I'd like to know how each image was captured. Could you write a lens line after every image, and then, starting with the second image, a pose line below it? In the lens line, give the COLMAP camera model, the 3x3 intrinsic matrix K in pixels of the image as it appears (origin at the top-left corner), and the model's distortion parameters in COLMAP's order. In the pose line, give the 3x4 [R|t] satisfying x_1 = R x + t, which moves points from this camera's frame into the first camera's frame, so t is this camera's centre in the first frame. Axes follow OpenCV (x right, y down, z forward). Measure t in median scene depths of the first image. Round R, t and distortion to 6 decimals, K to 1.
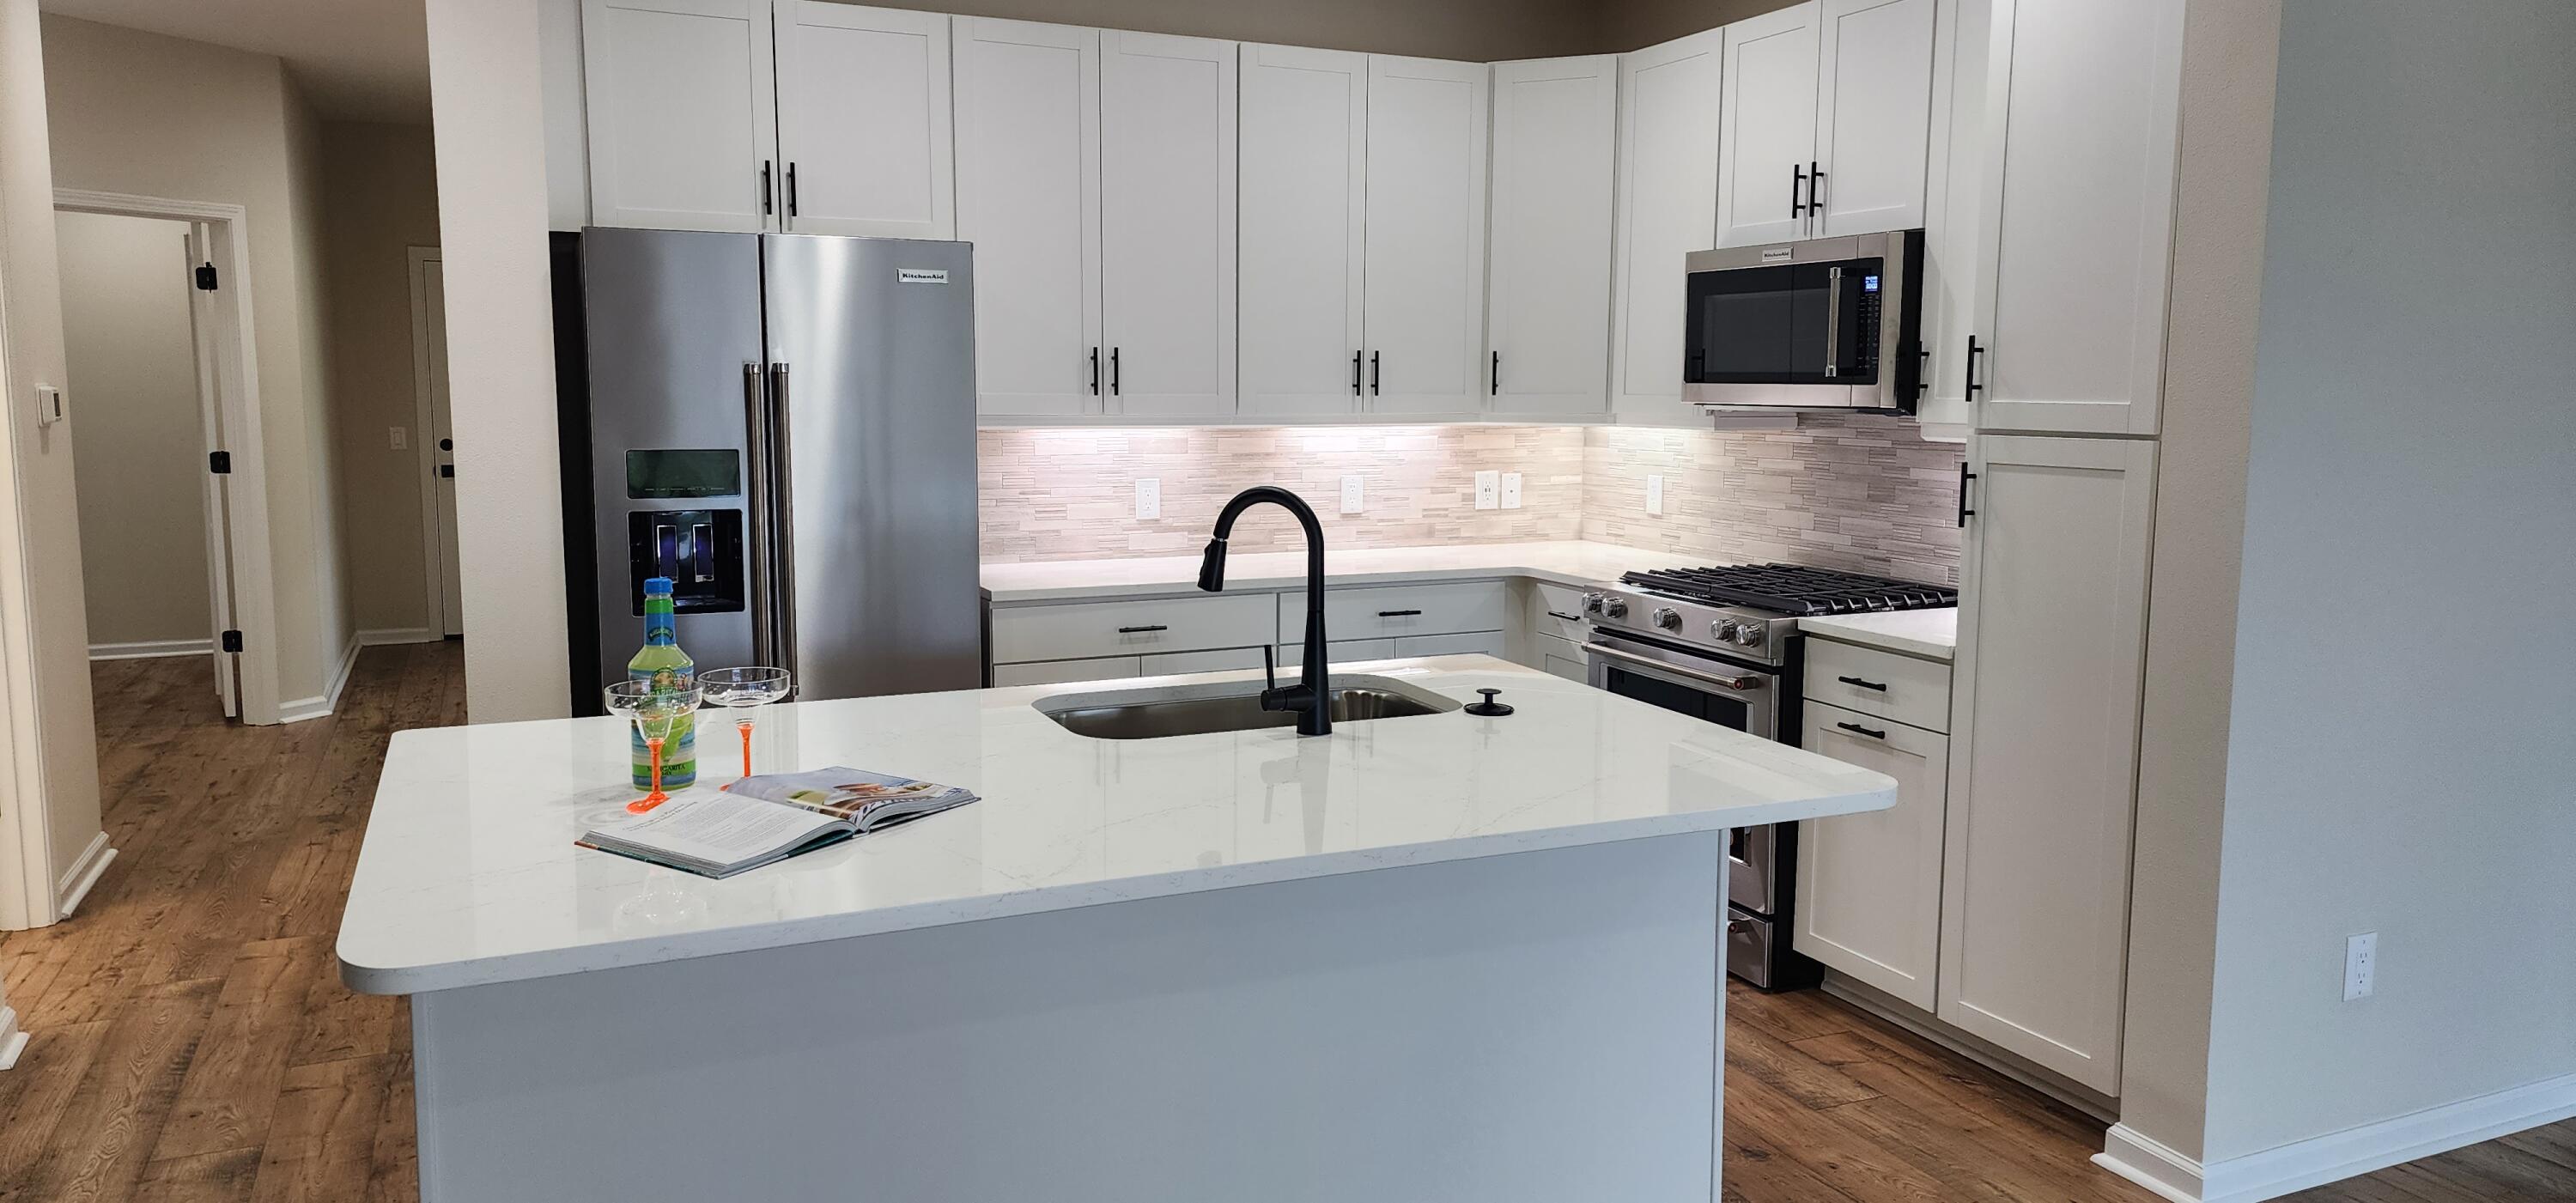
lens RADIAL K [[1719.6, 0, 1267.8], [0, 1719.6, 586.3], [0, 0, 1]] dist [0.098202, -0.112970]
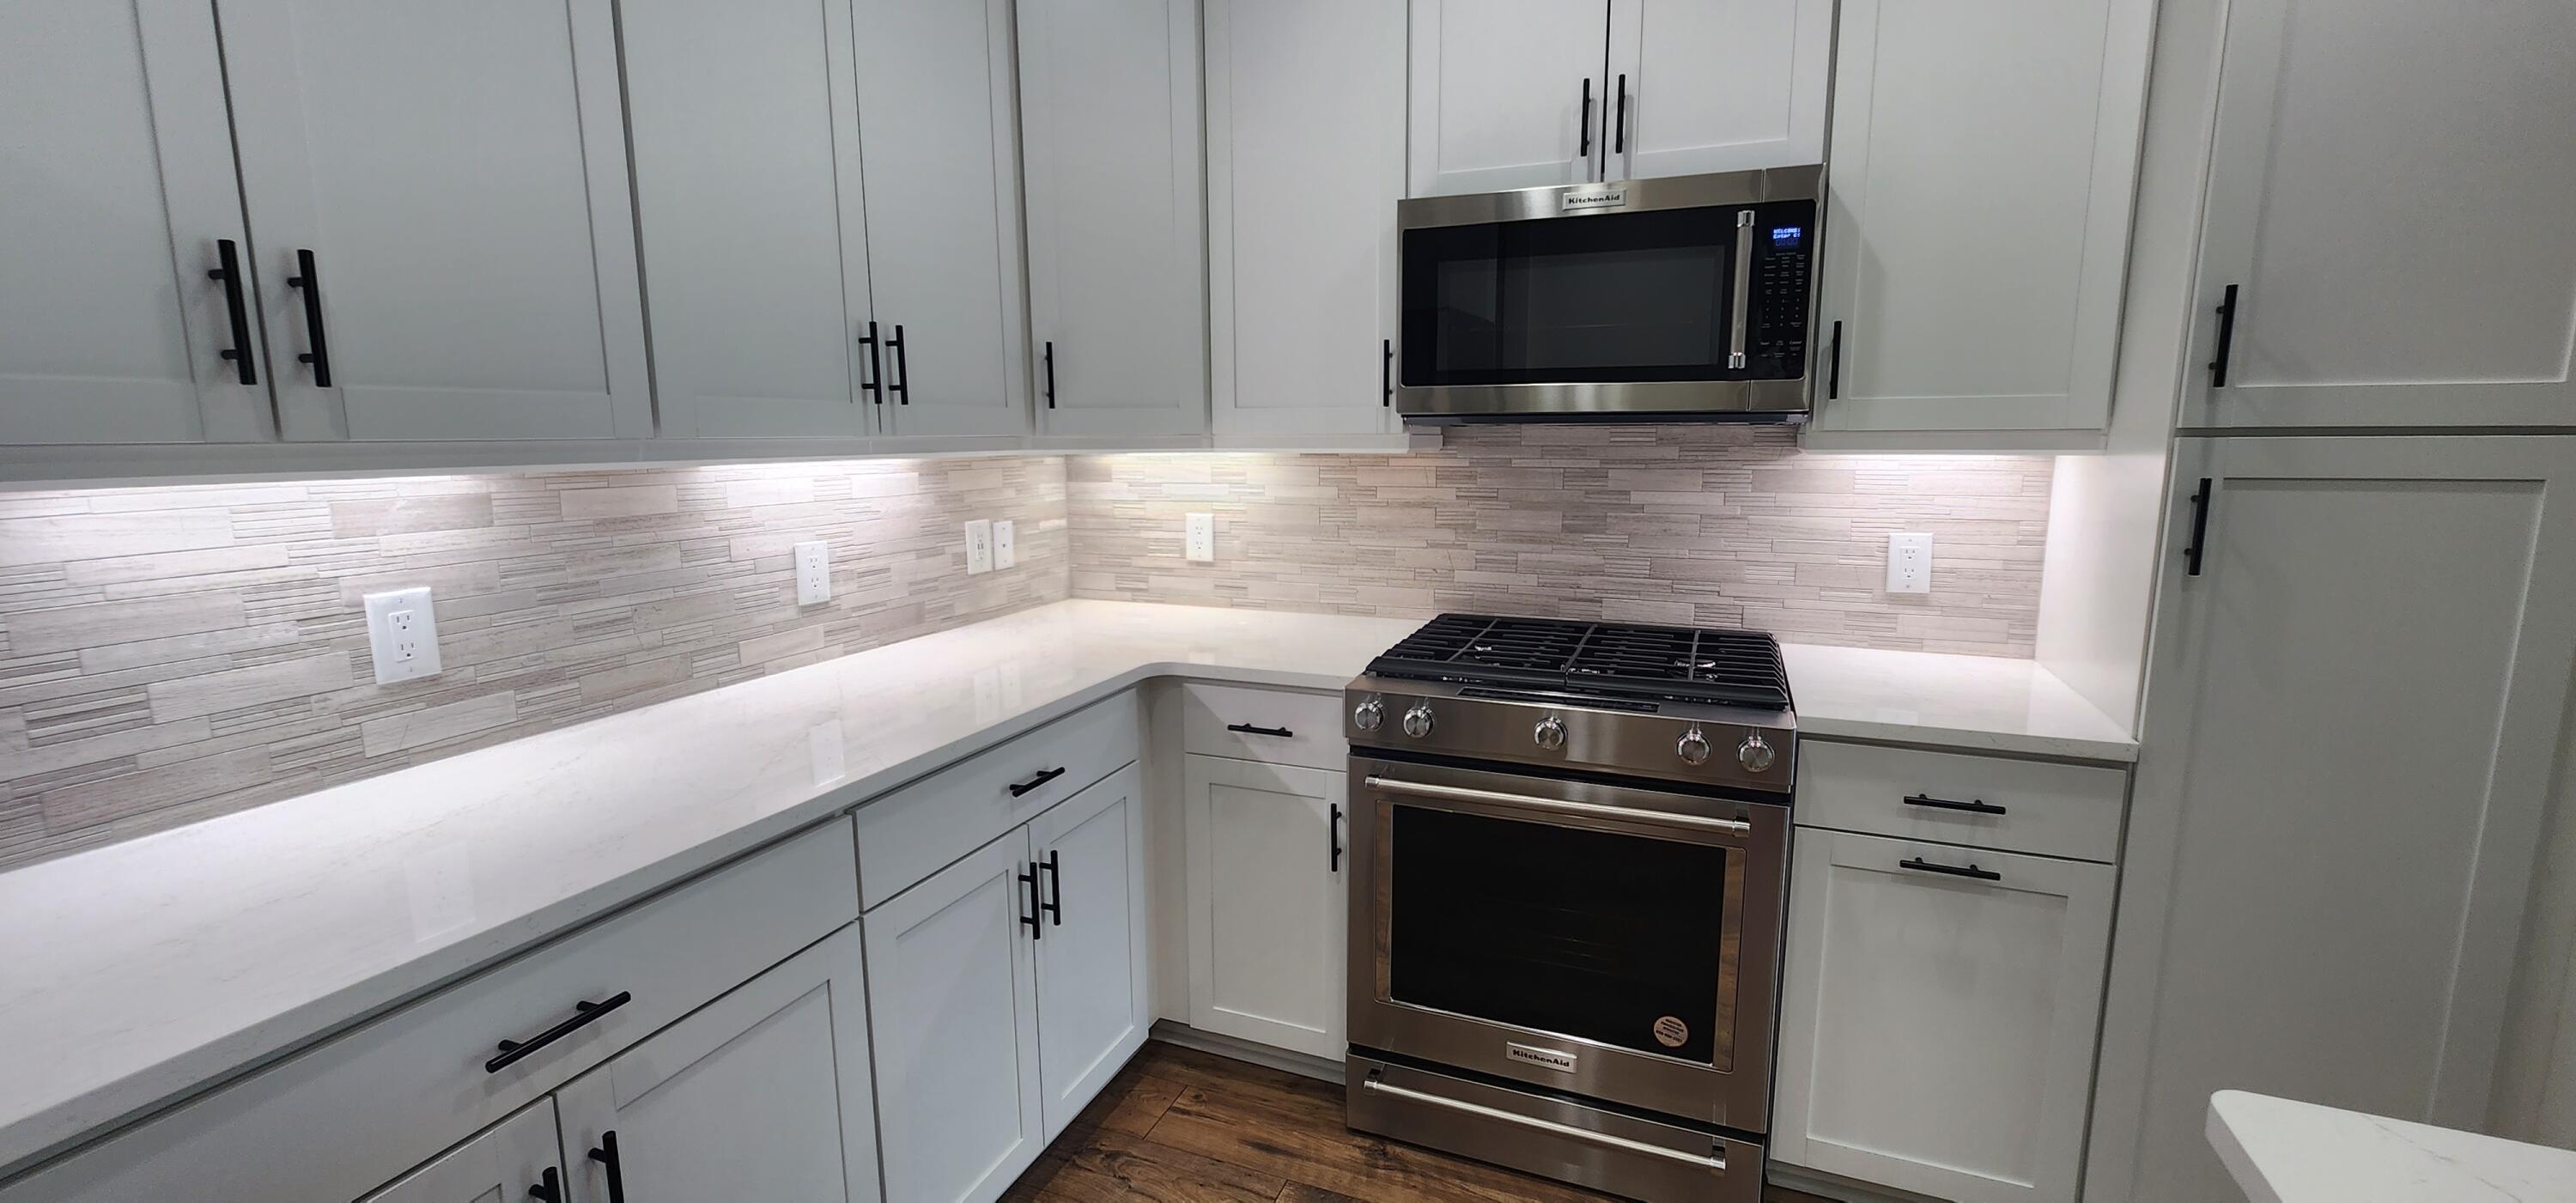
lens RADIAL K [[1054.3, 0, 1302.8], [0, 1054.3, 599.9], [0, 0, 1]] dist [0.002399, -0.000010]
pose [[0.717673, -0.116135, 0.686628, -0.089255], [0.091668, 0.993171, 0.072171, -0.057671], [-0.690321, 0.011146, 0.723418, 0.634425]]
